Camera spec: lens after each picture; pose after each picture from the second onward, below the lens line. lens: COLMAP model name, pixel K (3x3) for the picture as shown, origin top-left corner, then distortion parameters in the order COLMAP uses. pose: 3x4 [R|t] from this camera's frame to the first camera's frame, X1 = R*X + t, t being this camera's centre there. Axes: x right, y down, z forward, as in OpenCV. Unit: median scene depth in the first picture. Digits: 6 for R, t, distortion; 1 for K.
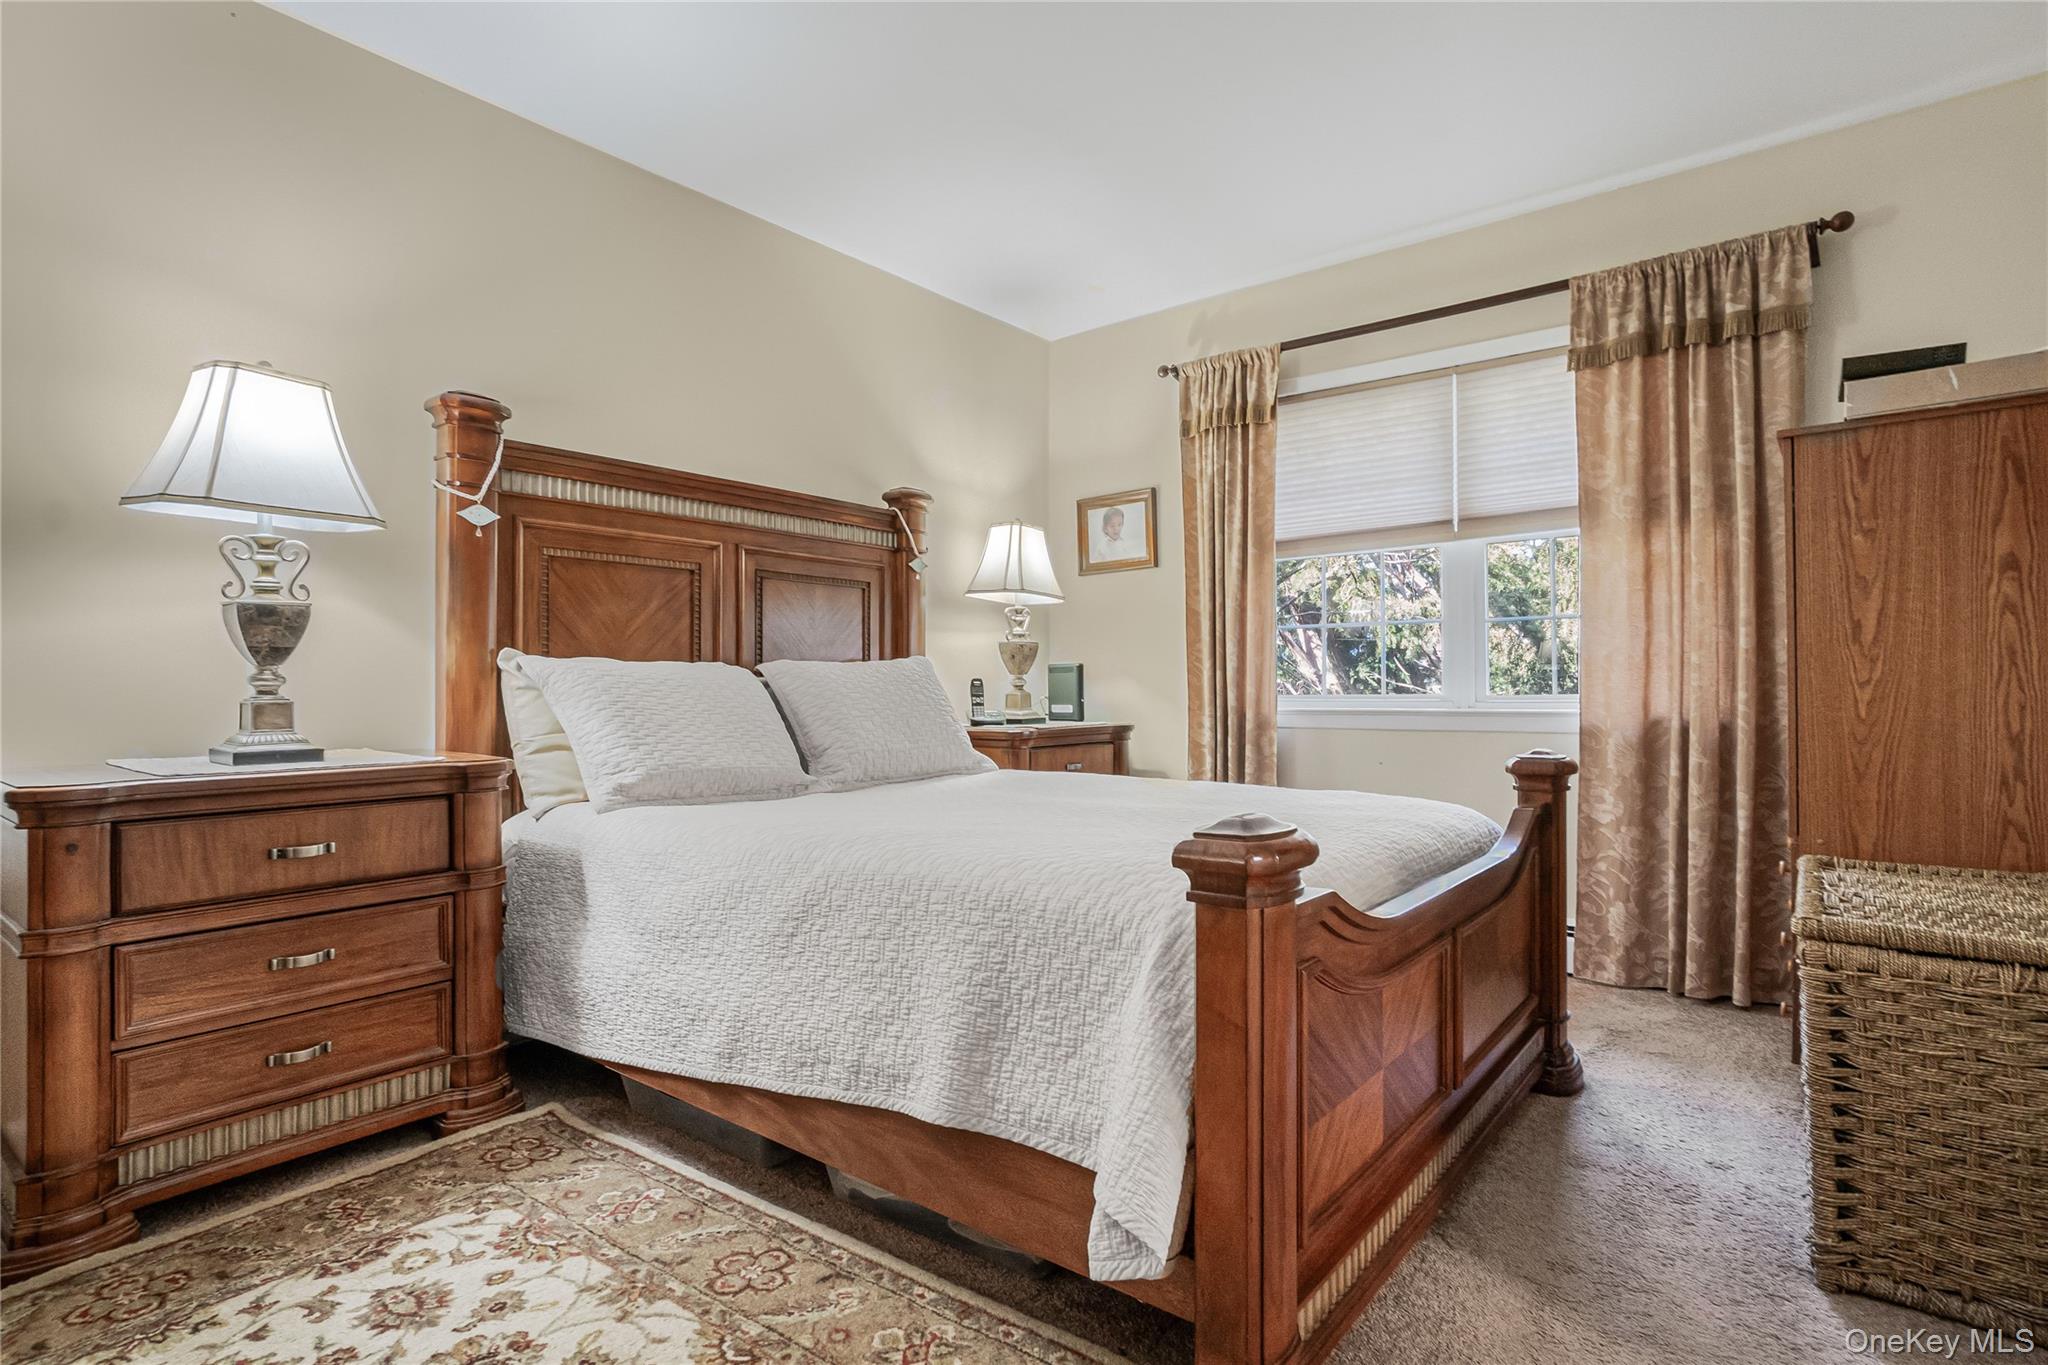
lens RADIAL K [[1051.9, 0, 998.2], [0, 1051.9, 690.0], [0, 0, 1]] dist [-0.036699, 0.026869]
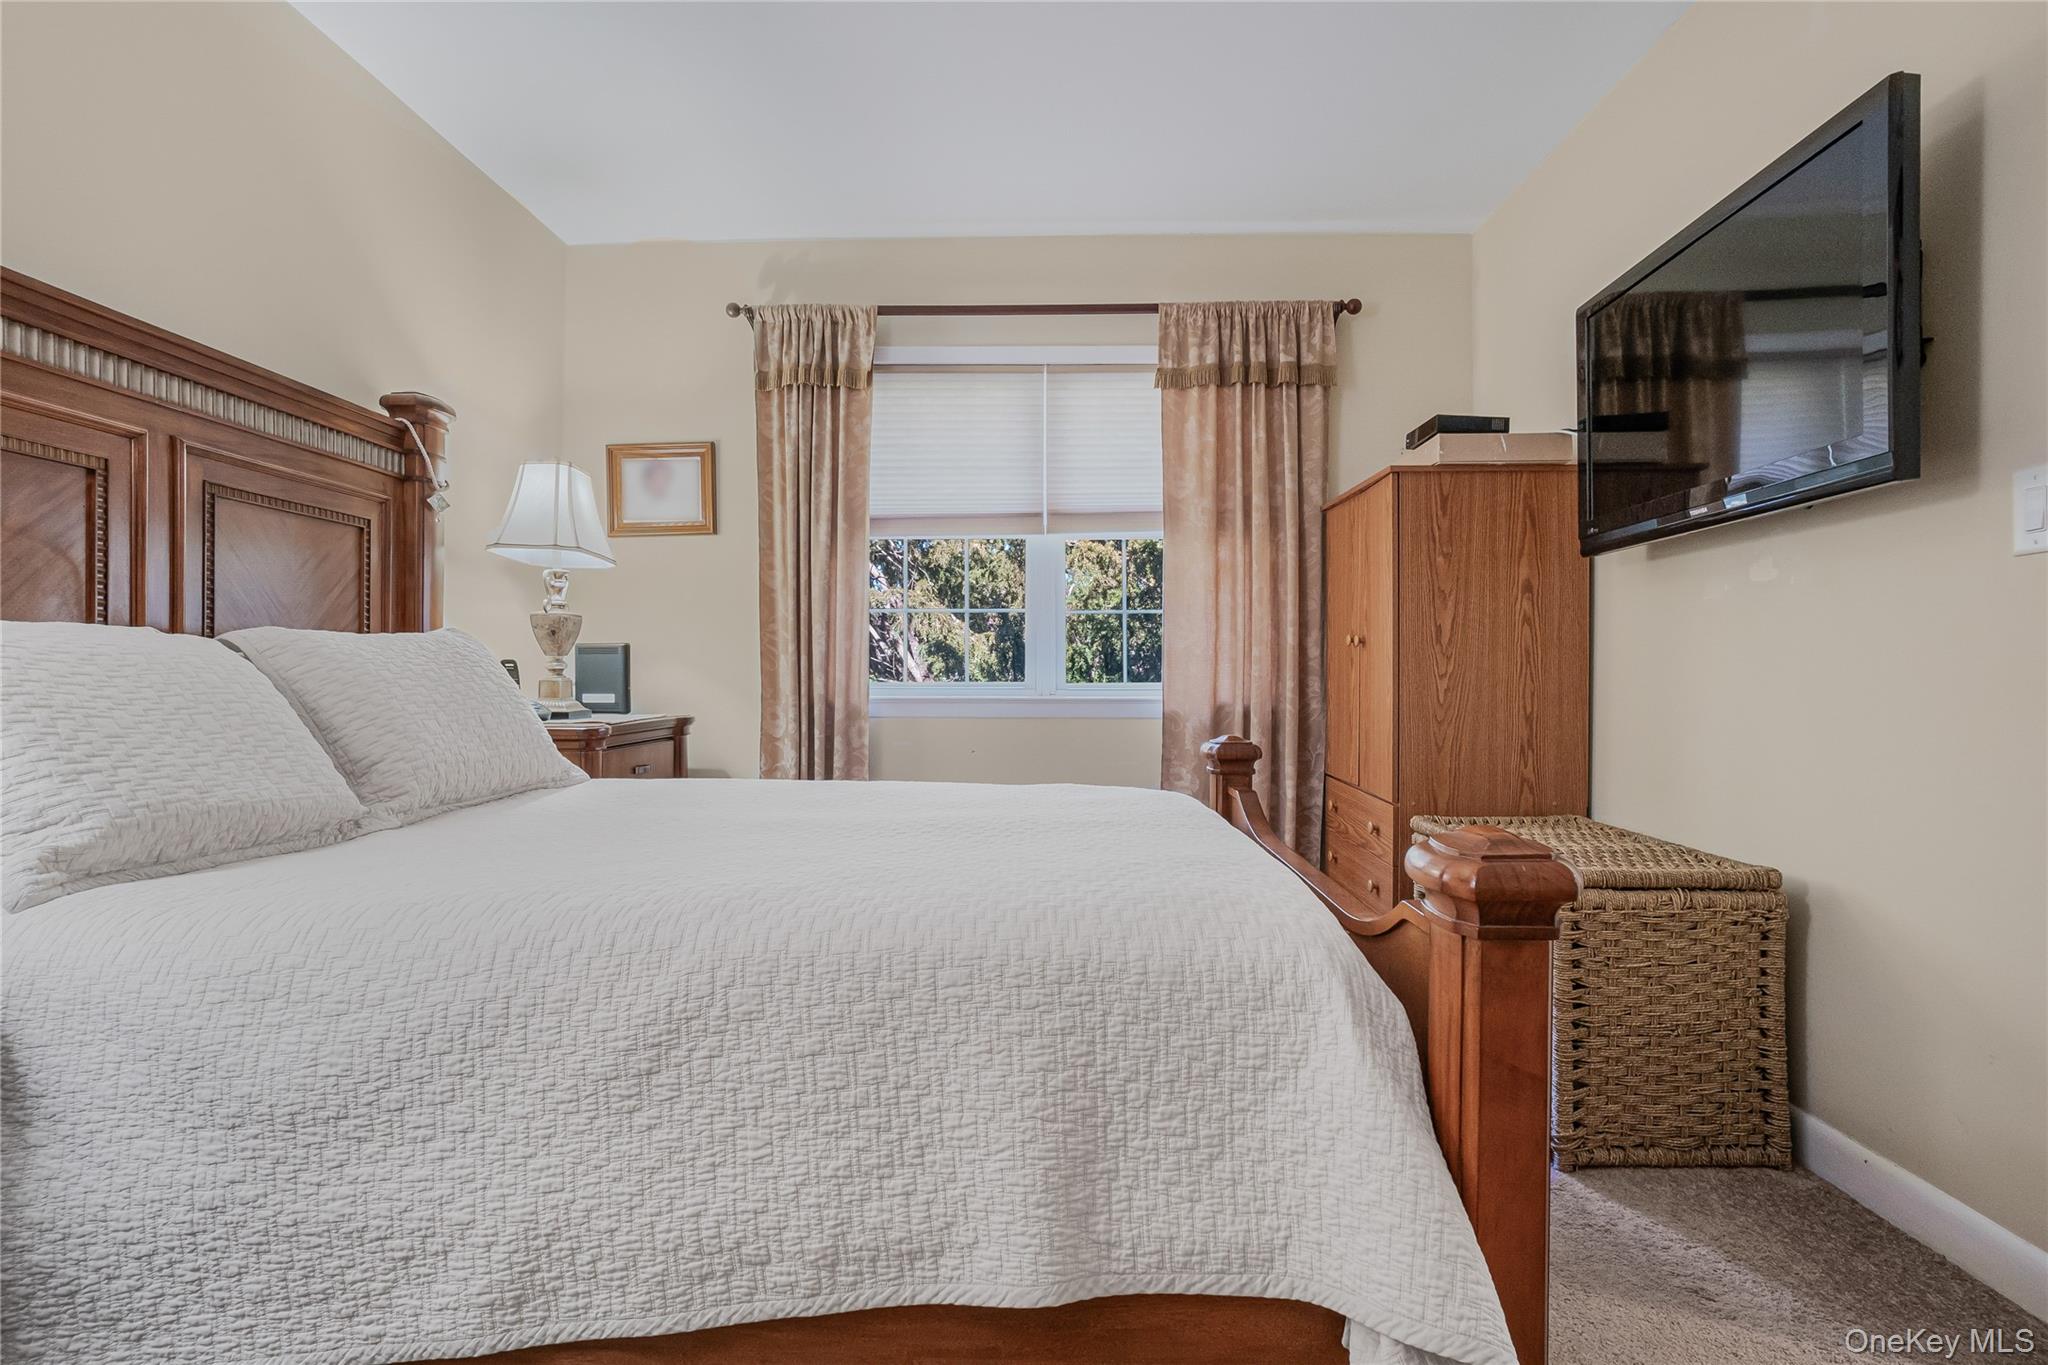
lens RADIAL K [[1039.8, 0, 1024.0], [0, 1039.8, 682.5], [0, 0, 1]] dist [-0.036202, 0.025597]
pose [[0.789959, 0.002070, 0.613157, -0.239247], [-0.006425, 0.999967, 0.004901, -0.000835], [-0.613127, -0.007811, 0.789946, 0.232077]]
